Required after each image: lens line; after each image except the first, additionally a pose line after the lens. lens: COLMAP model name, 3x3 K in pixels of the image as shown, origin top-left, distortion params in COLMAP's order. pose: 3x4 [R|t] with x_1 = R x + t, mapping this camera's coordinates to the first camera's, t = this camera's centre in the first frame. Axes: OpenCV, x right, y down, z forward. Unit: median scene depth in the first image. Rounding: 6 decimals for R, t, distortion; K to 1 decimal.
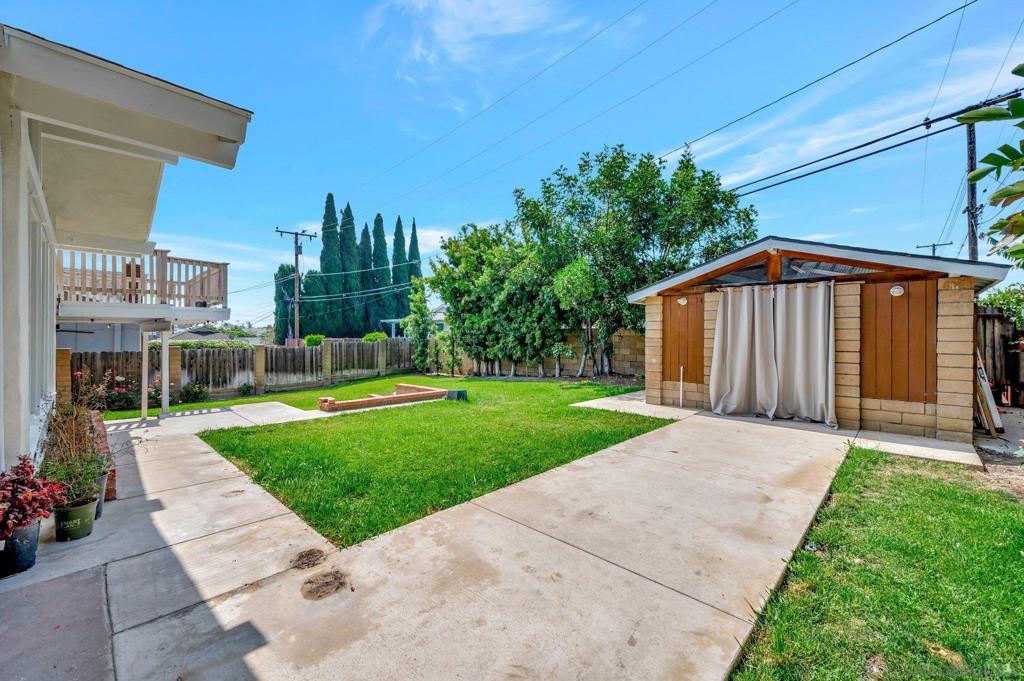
lens RADIAL K [[414.3, 0, 512.8], [0, 414.3, 332.4], [0, 0, 1]] dist [0.001313, 0.000038]
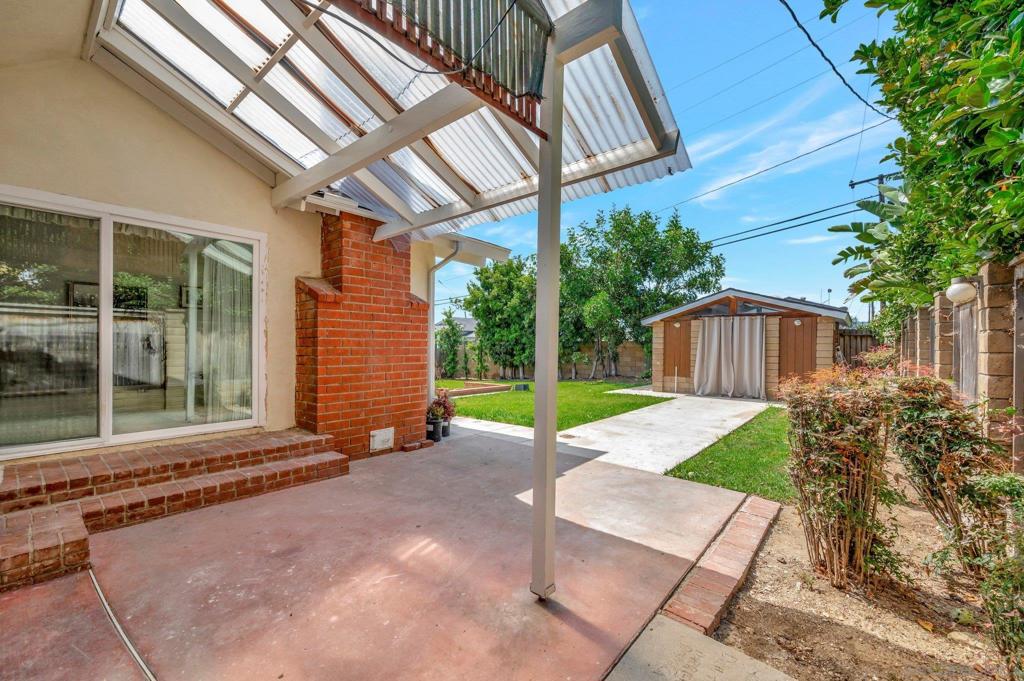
lens RADIAL K [[420.2, 0, 512.0], [0, 420.2, 340.5], [0, 0, 1]] dist [-0.001198, -0.000047]
pose [[0.998460, 0.004895, 0.055256, -0.186569], [-0.004569, 0.999971, -0.006017, -0.002705], [-0.055283, 0.005755, 0.998454, -0.341892]]
